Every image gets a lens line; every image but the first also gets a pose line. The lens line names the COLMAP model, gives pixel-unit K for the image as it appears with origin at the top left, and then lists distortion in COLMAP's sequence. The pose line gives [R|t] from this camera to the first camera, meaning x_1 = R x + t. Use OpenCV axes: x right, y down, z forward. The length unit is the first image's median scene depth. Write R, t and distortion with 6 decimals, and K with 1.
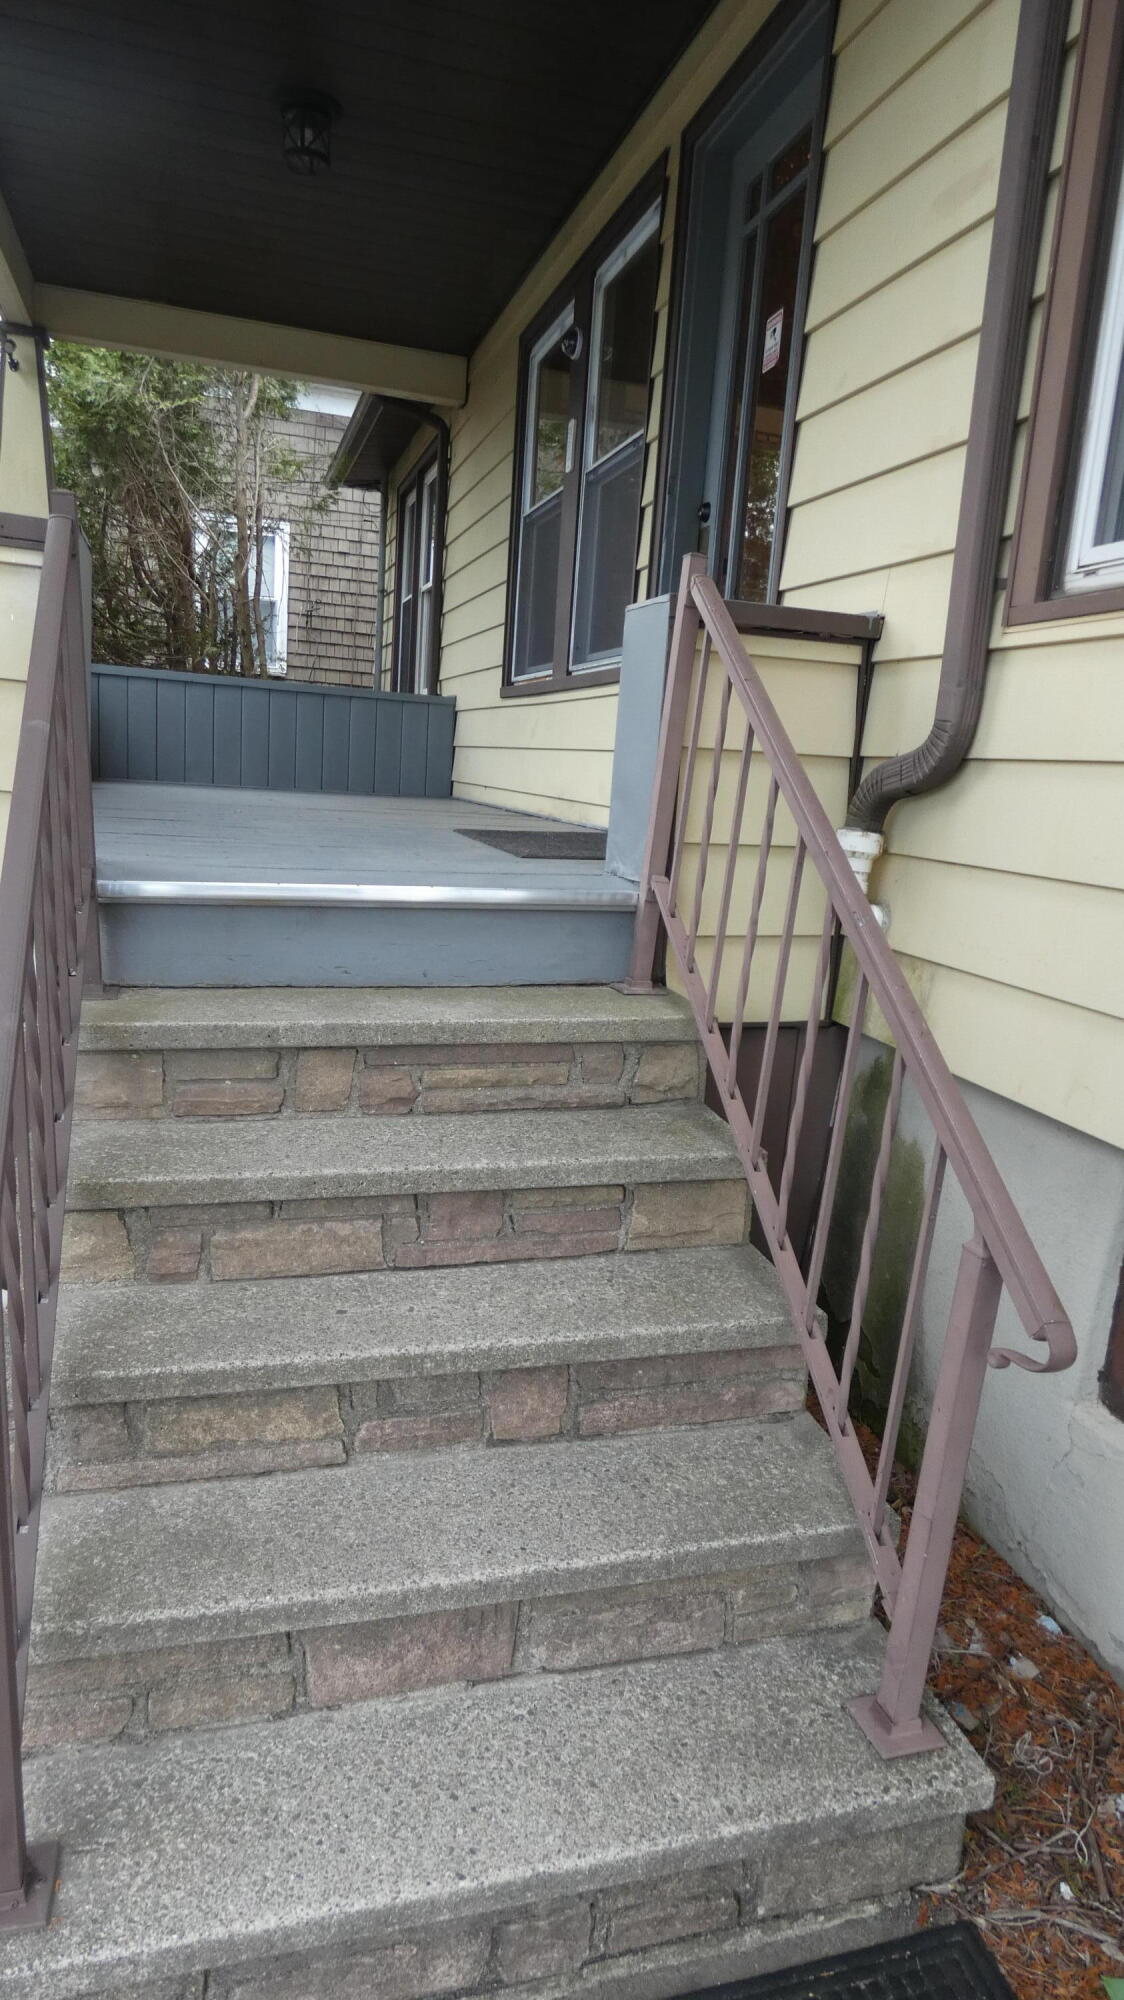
lens RADIAL K [[1197.7, 0, 562.0], [0, 1197.7, 1000.0], [0, 0, 1]] dist [0.001101, -0.000462]
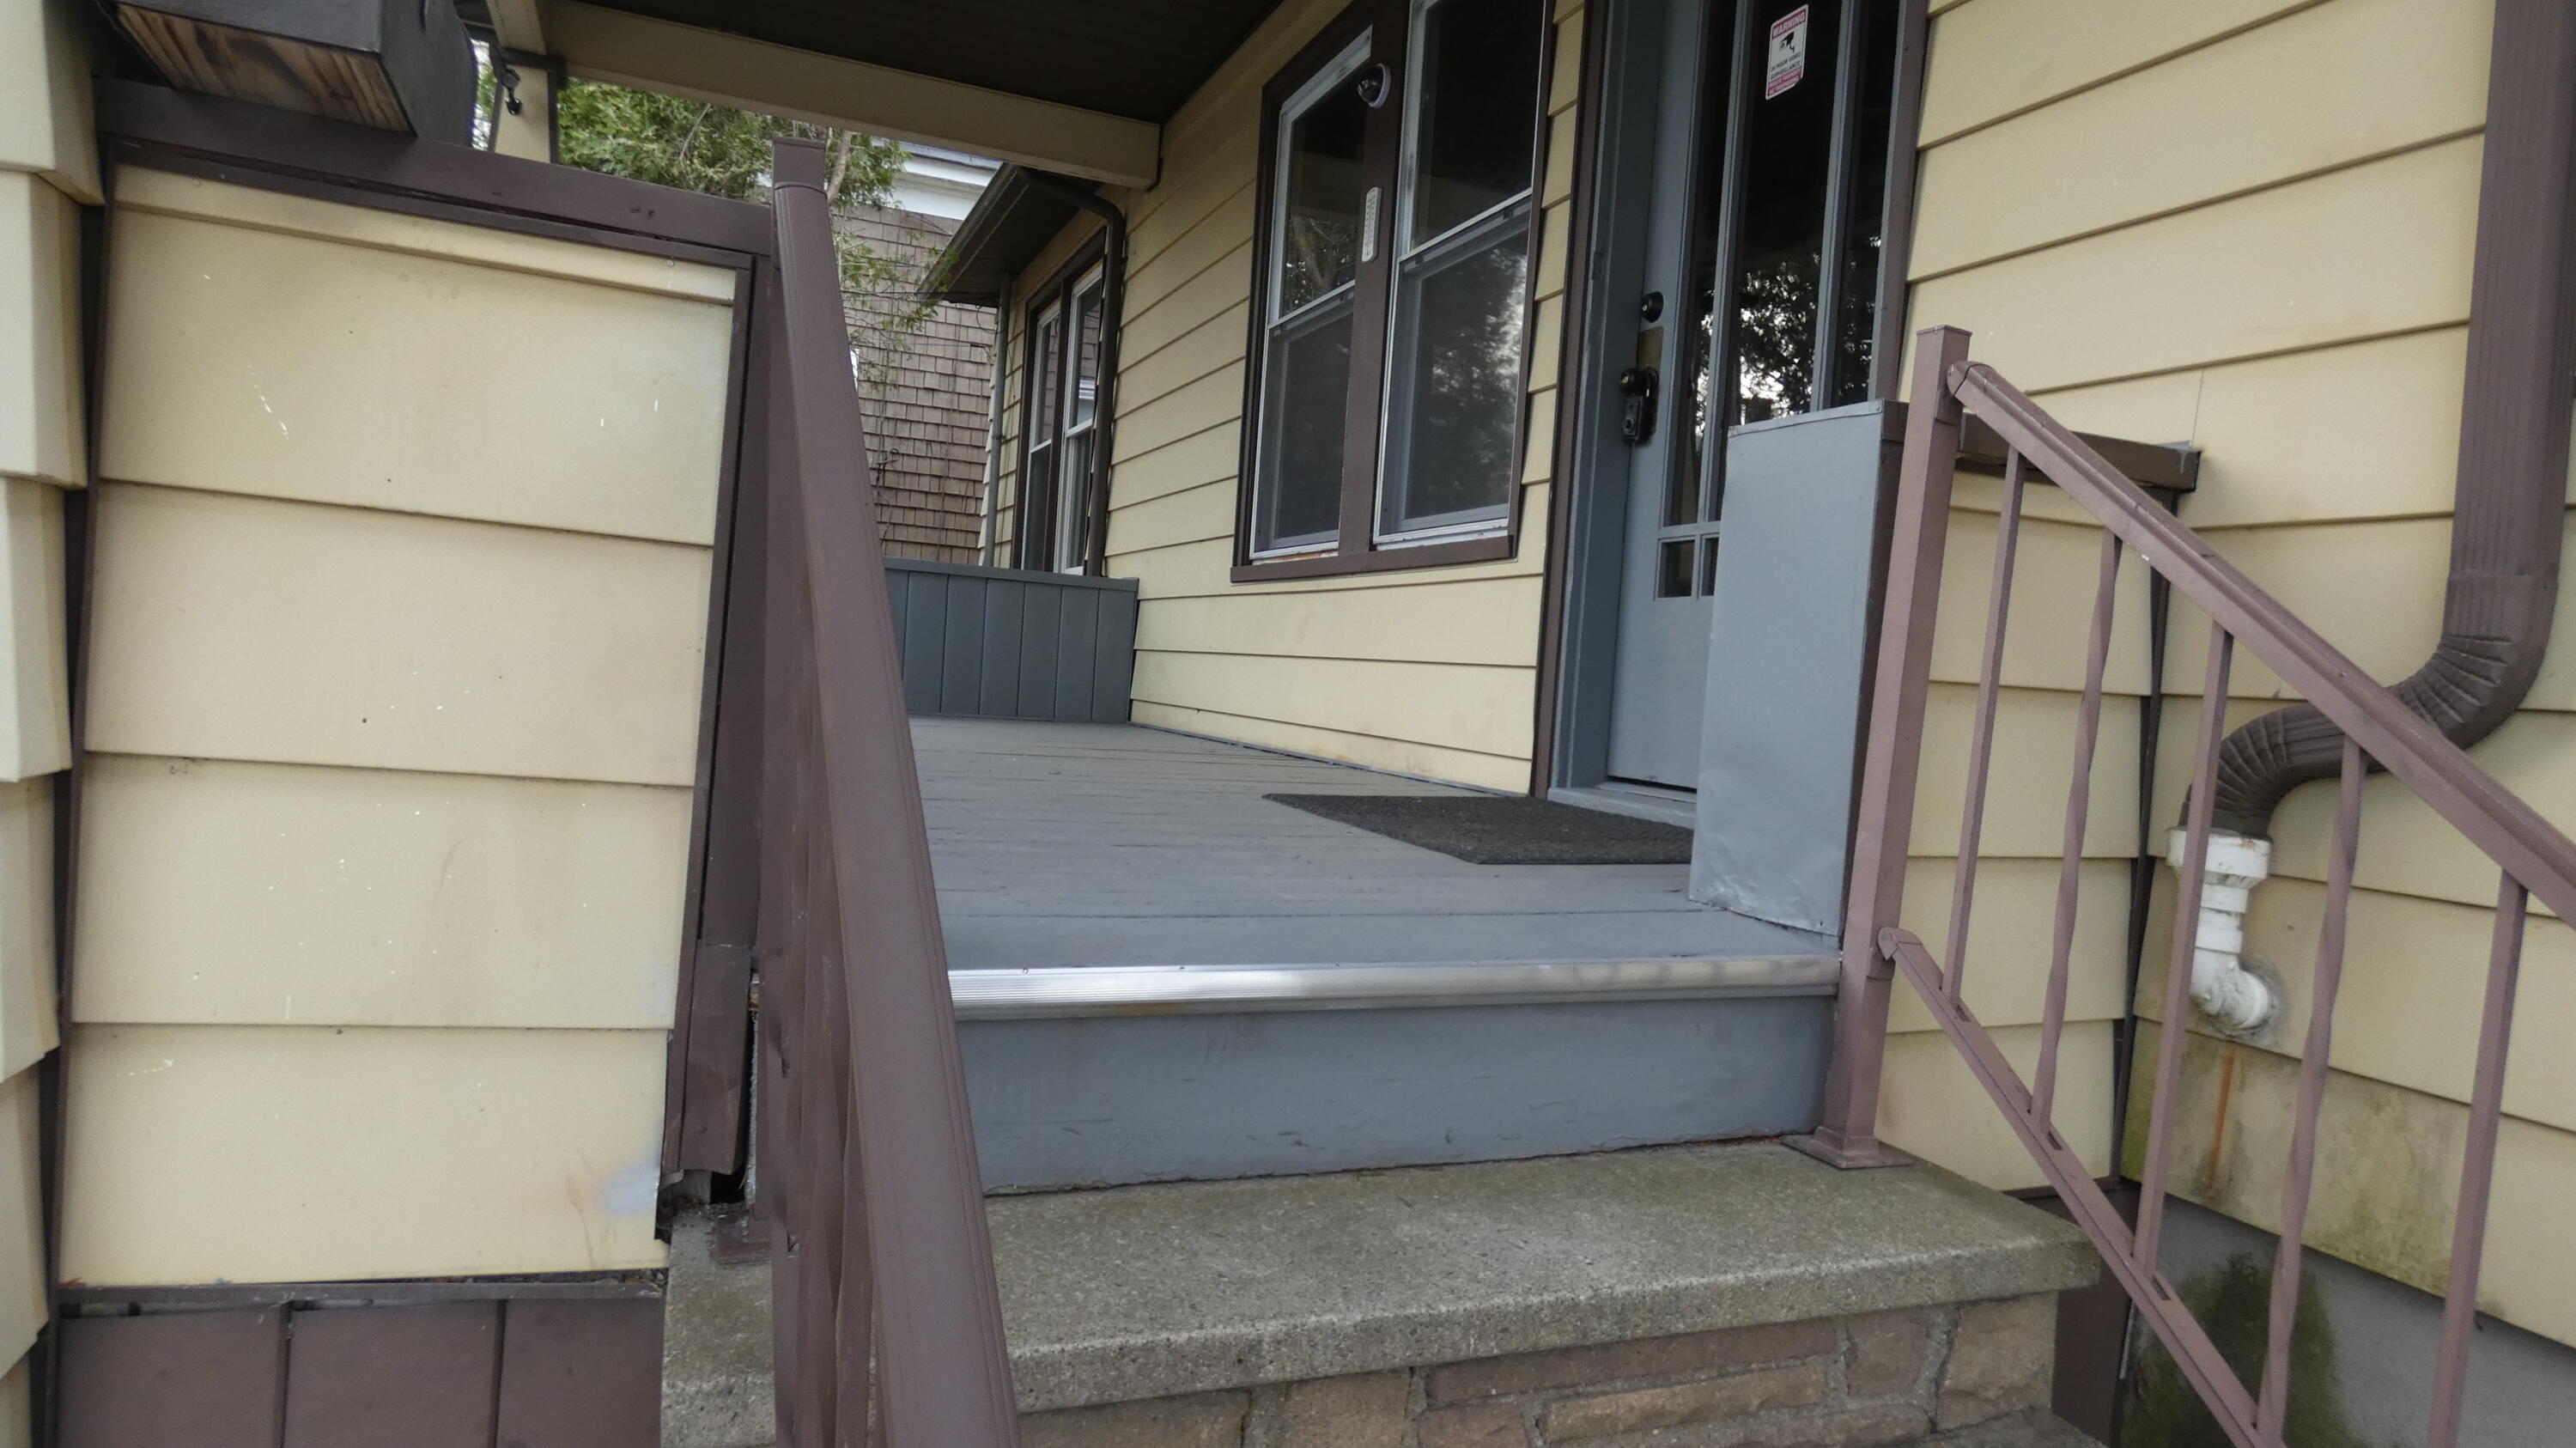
lens RADIAL K [[1542.8, 0, 1288.0], [0, 1542.8, 724.0], [0, 0, 1]] dist [0.001101, -0.000462]
pose [[0.996139, 0.000968, 0.087781, -0.116857], [0.012615, 0.987983, -0.154048, -0.045833], [-0.086875, 0.154560, 0.984156, 0.180986]]
